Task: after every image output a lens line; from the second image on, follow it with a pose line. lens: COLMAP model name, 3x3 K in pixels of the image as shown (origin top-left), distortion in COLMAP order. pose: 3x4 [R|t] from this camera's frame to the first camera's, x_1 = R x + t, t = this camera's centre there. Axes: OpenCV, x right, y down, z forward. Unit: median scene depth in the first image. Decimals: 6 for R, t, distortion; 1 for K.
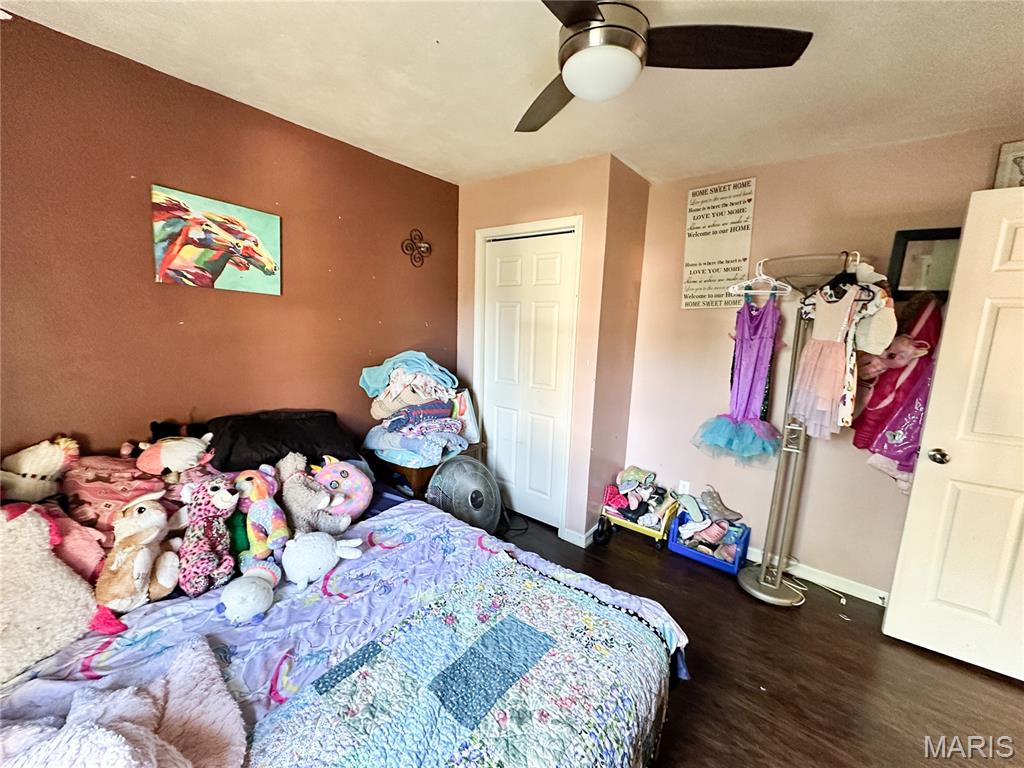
lens RADIAL K [[407.3, 0, 511.2], [0, 407.3, 383.5], [0, 0, 1]] dist [-0.000897, 0.000523]
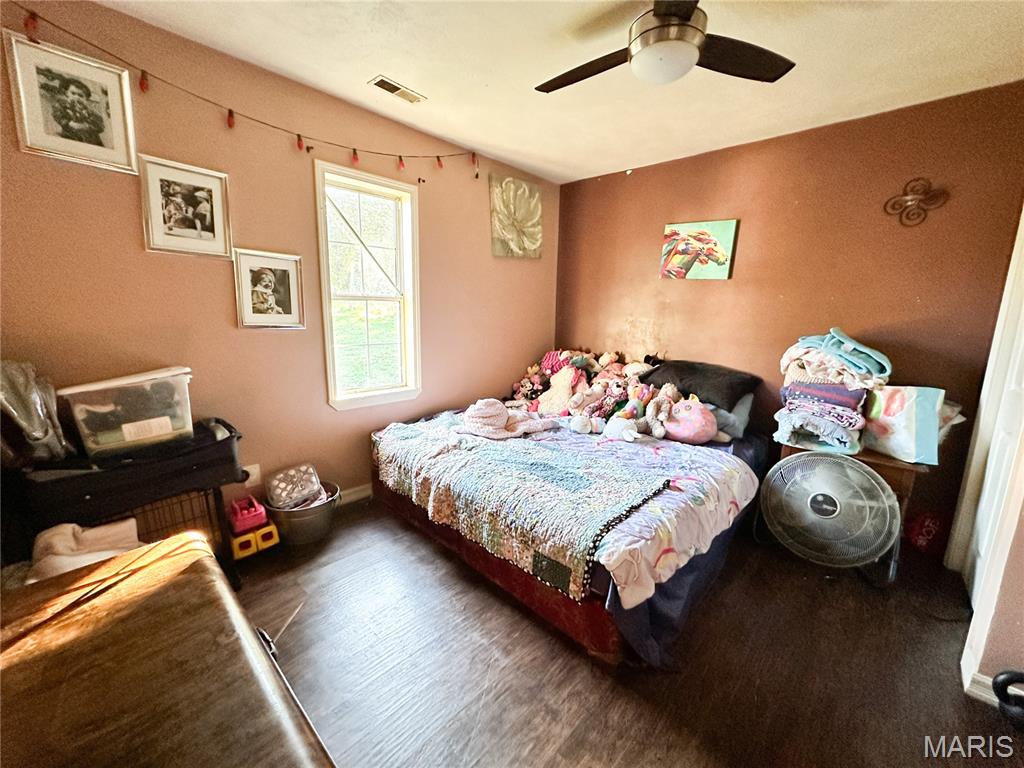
lens RADIAL K [[407.3, 0, 511.7], [0, 407.3, 381.9], [0, 0, 1]] dist [-0.000897, 0.000523]
pose [[-0.078545, 0.139352, -0.987123, 0.951720], [-0.176638, 0.972570, 0.151352, 0.037455], [0.981137, 0.186251, -0.051776, 0.483688]]
